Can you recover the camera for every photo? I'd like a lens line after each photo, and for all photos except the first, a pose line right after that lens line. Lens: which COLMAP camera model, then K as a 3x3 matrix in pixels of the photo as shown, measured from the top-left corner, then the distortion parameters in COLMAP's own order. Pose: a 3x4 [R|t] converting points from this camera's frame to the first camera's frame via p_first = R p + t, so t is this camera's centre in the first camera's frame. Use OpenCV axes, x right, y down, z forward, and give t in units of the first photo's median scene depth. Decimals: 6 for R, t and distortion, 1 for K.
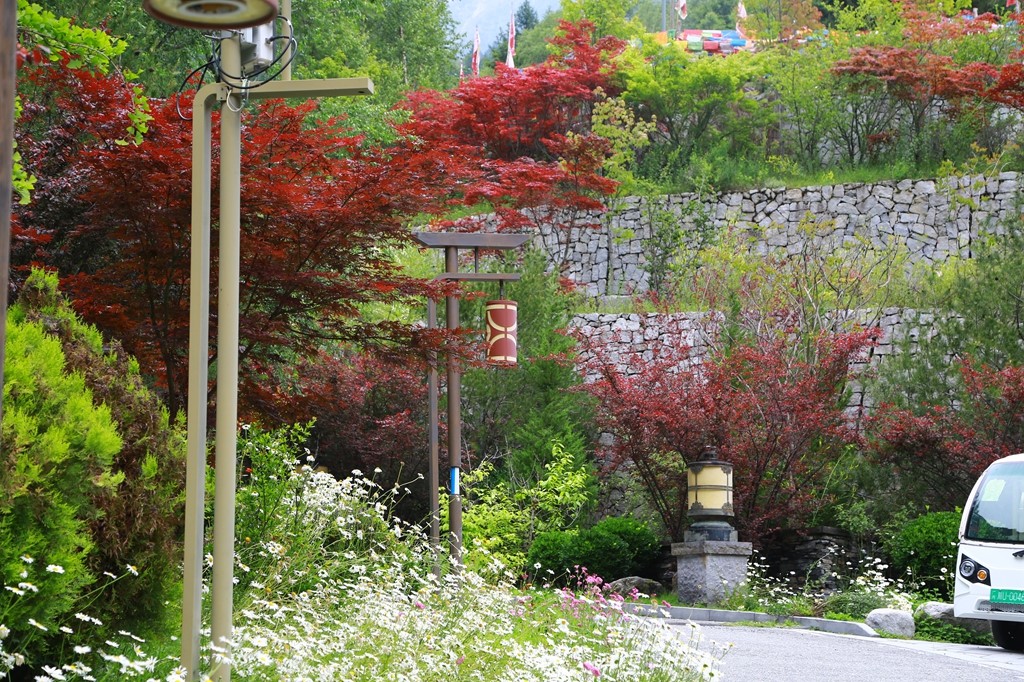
lens RADIAL K [[2169.0, 0, 512.0], [0, 2169.0, 341.0], [0, 0, 1]] dist [0.433018, -0.039704]
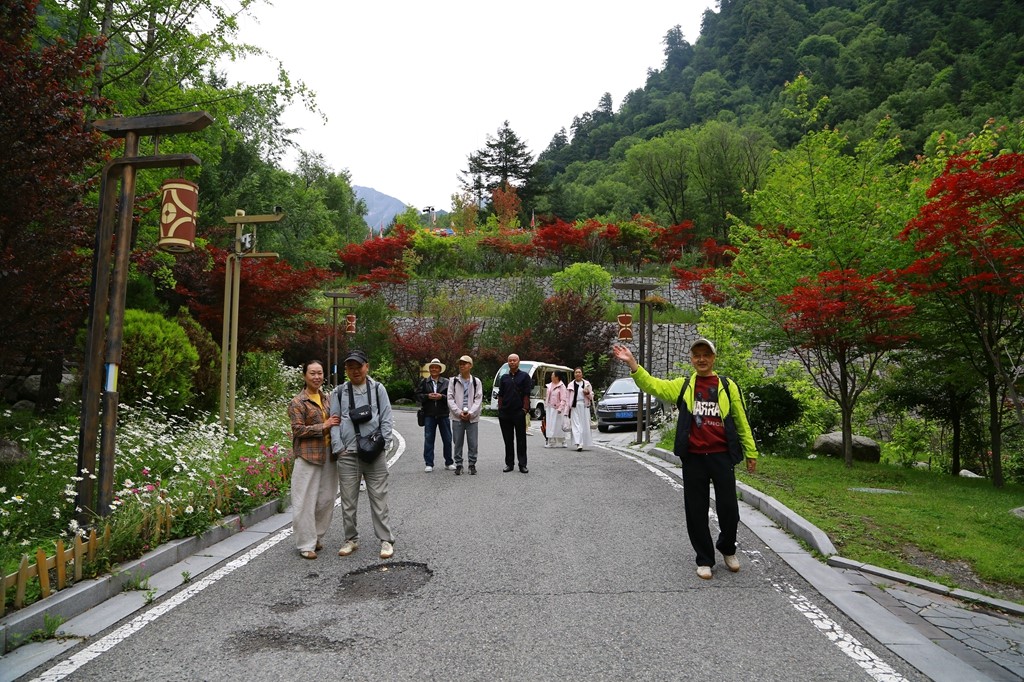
lens RADIAL K [[700.2, 0, 514.1], [0, 700.2, 349.0], [0, 0, 1]] dist [-0.128598, 0.077605]
pose [[0.985748, 0.013609, 0.167679, 0.028522], [-0.019599, 0.999226, 0.034116, -0.002943], [-0.167085, -0.036916, 0.985251, -0.033291]]
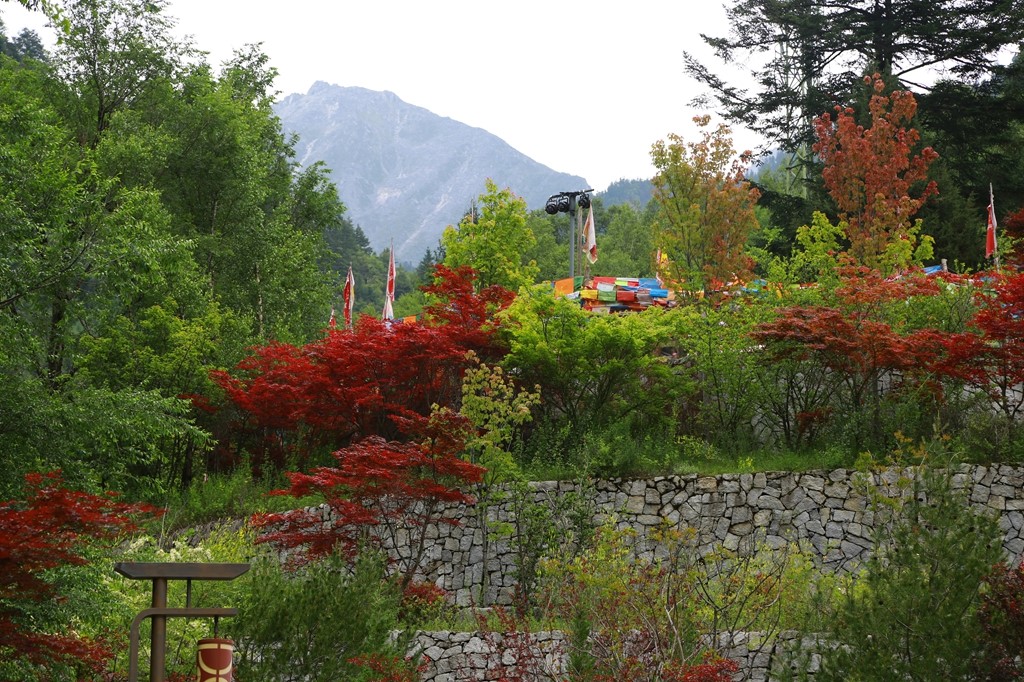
lens RADIAL K [[2927.2, 0, 512.0], [0, 2927.2, 341.0], [0, 0, 1]] dist [0.727254, -0.333382]
pose [[0.999959, 0.007537, 0.004998, 0.050055], [-0.006993, 0.994856, -0.101057, -0.008179], [-0.005734, 0.101018, 0.994868, -0.102682]]
